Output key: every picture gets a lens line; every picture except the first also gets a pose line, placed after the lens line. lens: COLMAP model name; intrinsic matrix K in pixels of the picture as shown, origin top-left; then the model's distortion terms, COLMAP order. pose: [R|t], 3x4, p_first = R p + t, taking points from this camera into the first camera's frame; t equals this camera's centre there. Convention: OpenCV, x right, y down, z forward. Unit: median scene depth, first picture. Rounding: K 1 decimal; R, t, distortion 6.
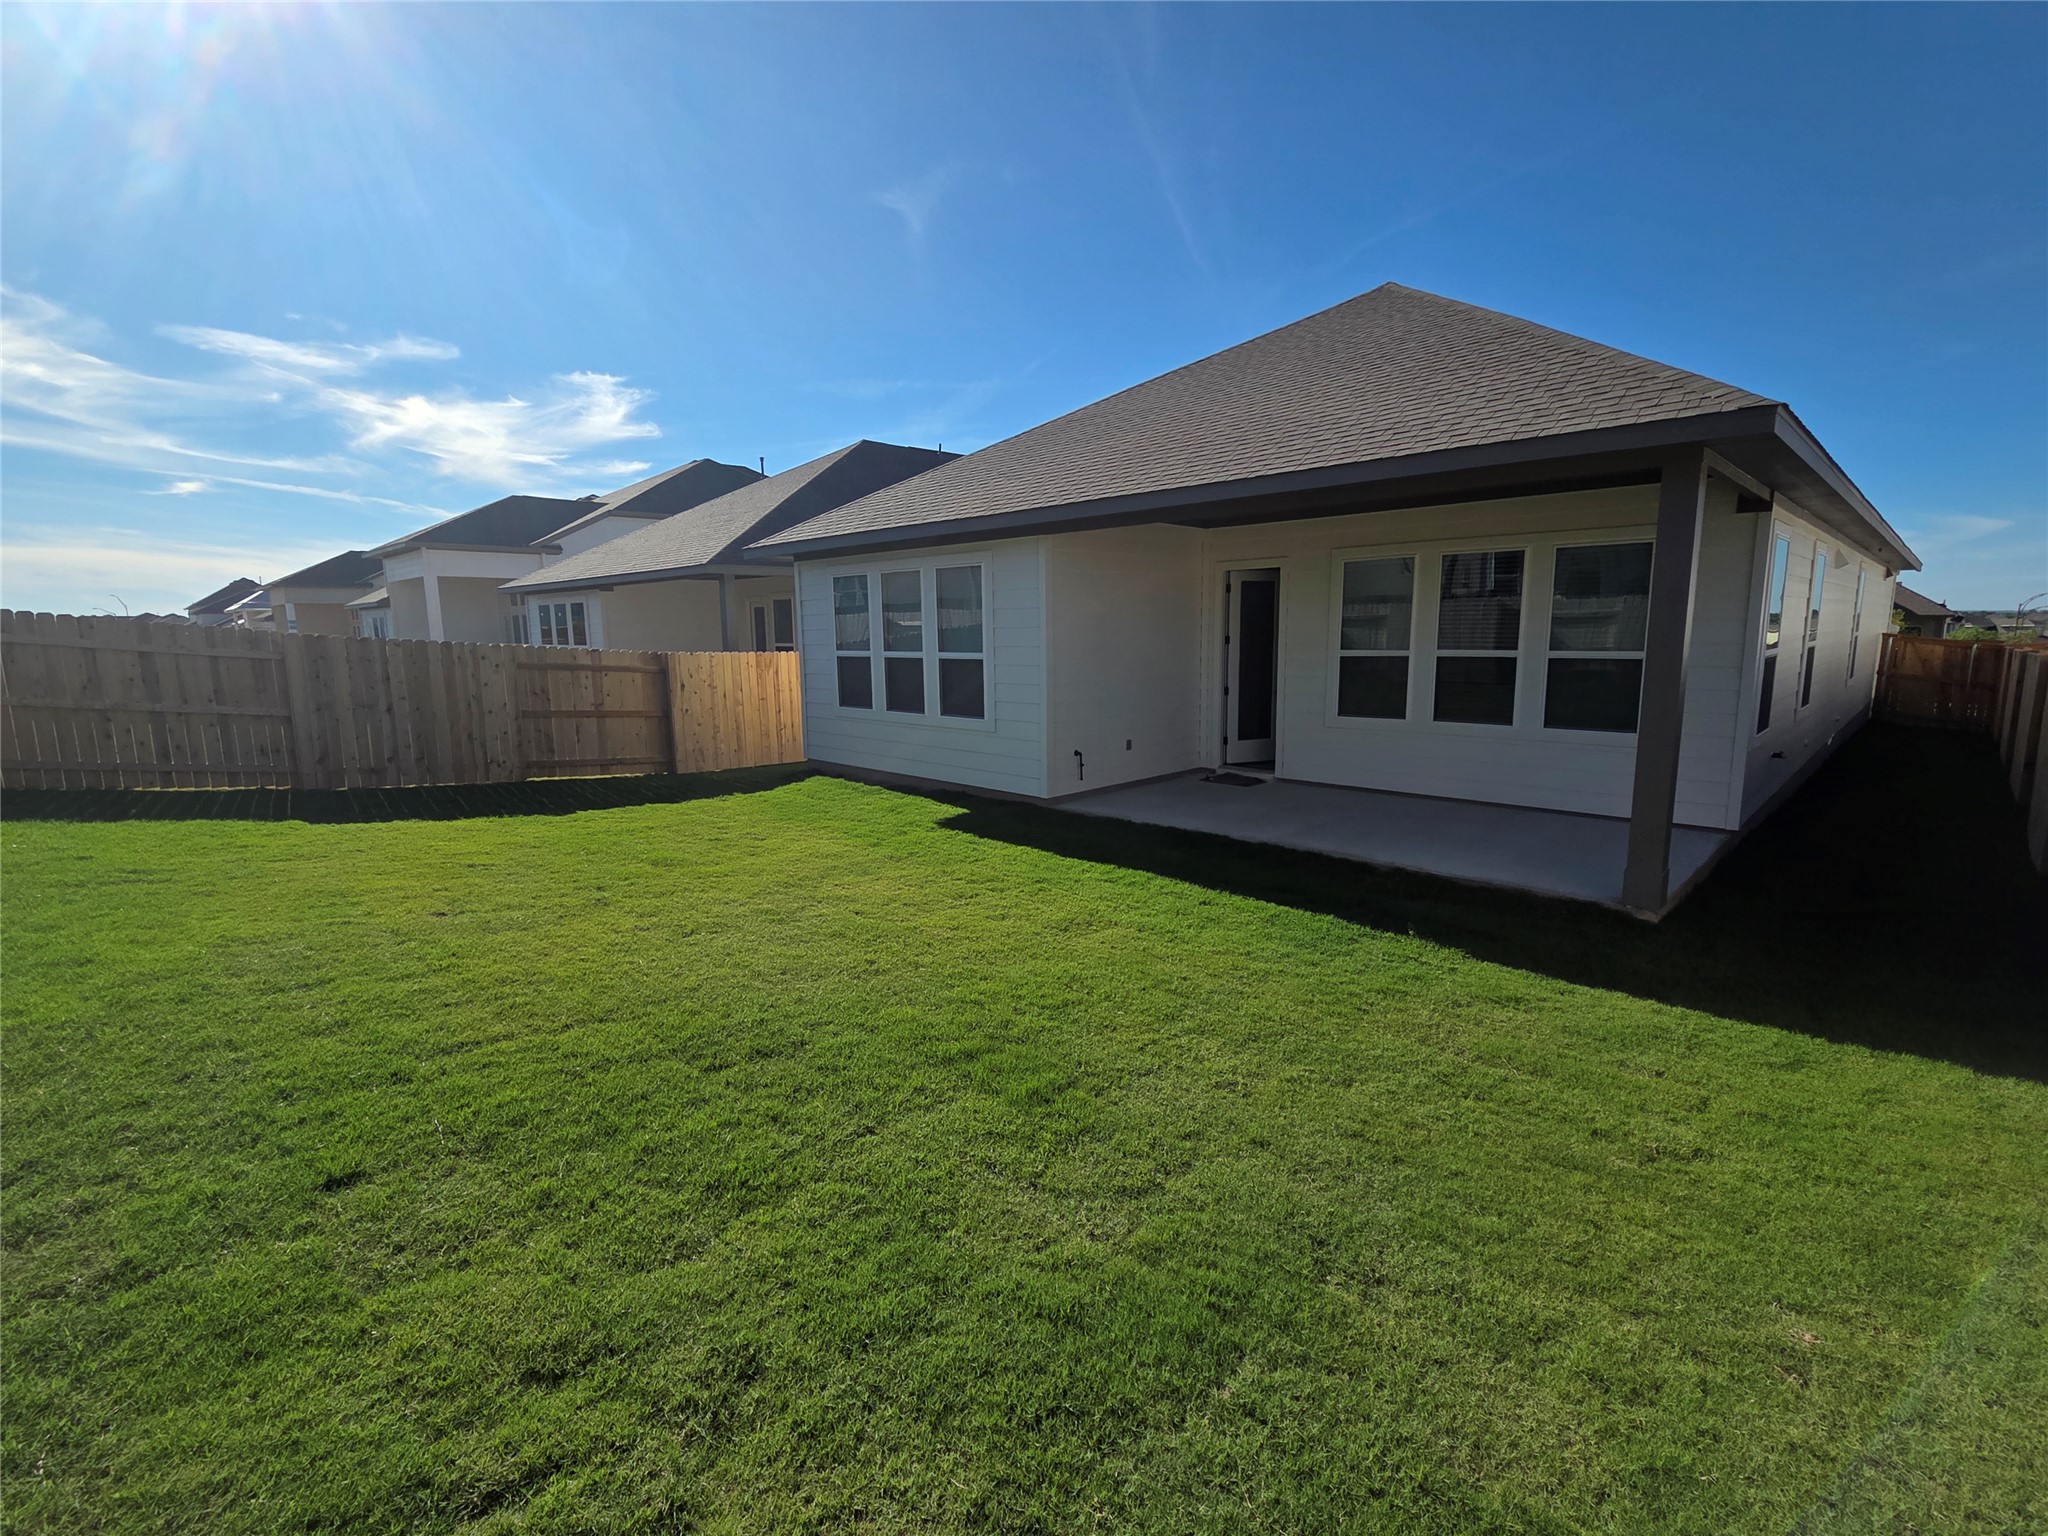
lens RADIAL K [[925.0, 0, 1020.7], [0, 925.0, 770.7], [0, 0, 1]] dist [0.001125, -0.000060]
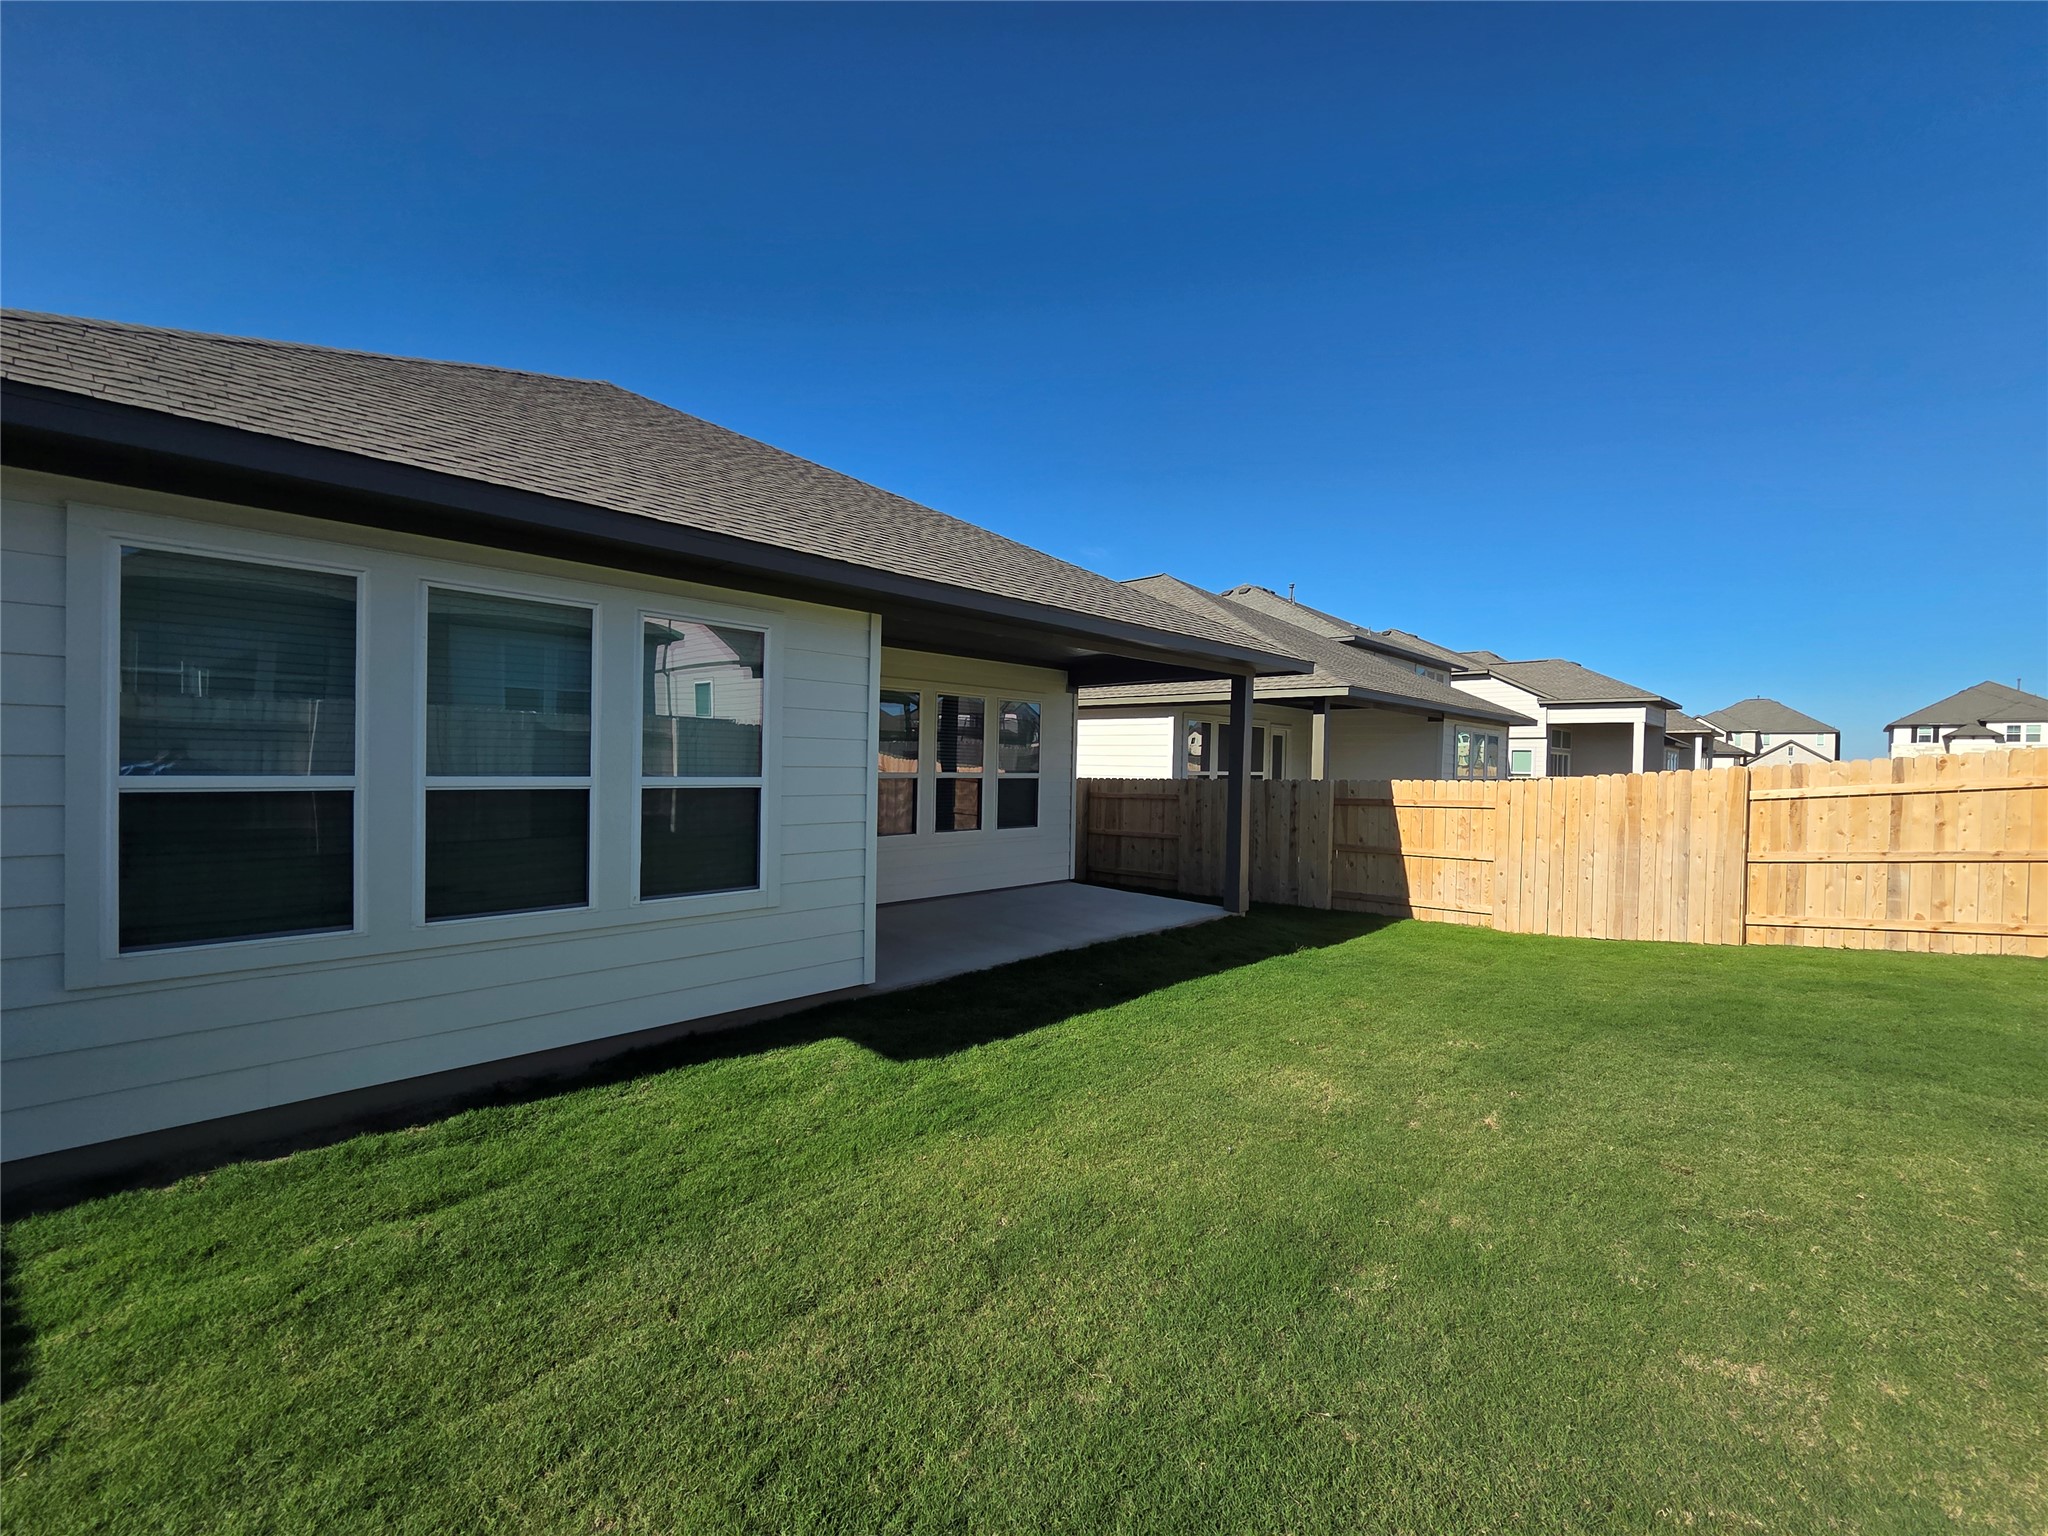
lens RADIAL K [[841.4, 0, 1019.7], [0, 841.4, 769.2], [0, 0, 1]] dist [0.000689, 0.000503]
pose [[-0.010901, 0.004862, 0.999929, -0.568454], [0.133420, 0.991054, -0.003364, -0.105140], [-0.991000, 0.133374, -0.011452, 0.816070]]
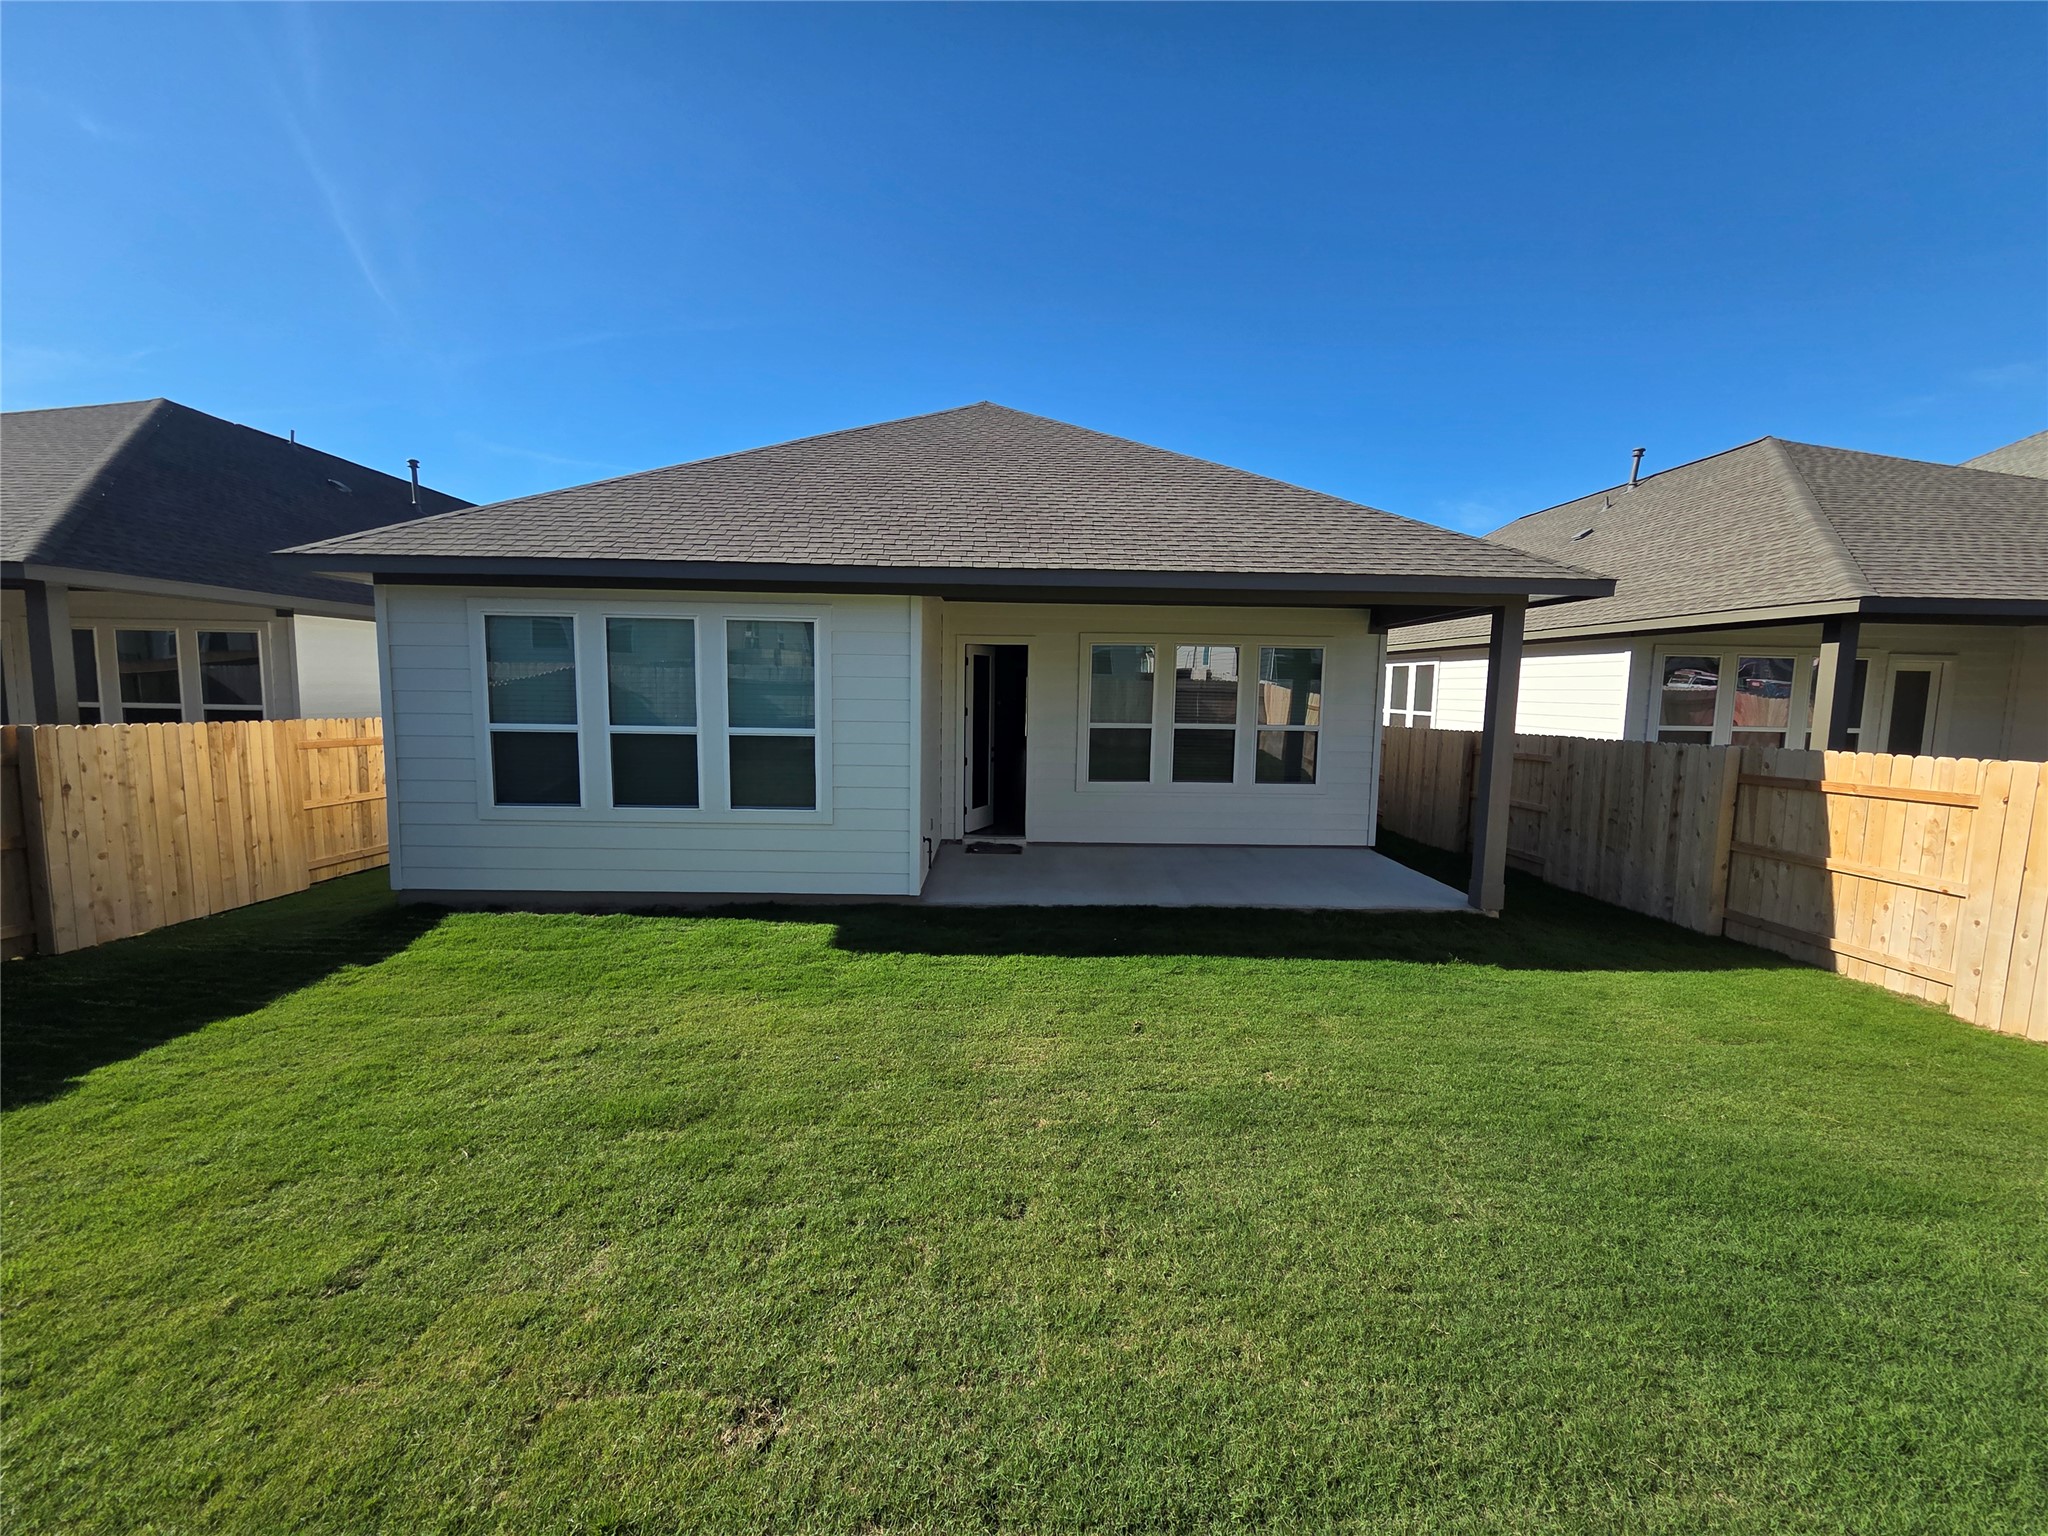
lens RADIAL K [[841.4, 0, 1019.7], [0, 841.4, 769.2], [0, 0, 1]] dist [0.000689, 0.000503]
pose [[0.689599, -0.046042, 0.722726, -0.441016], [0.084926, 0.996232, -0.017567, -0.061520], [-0.719194, 0.073493, 0.690911, 0.349886]]
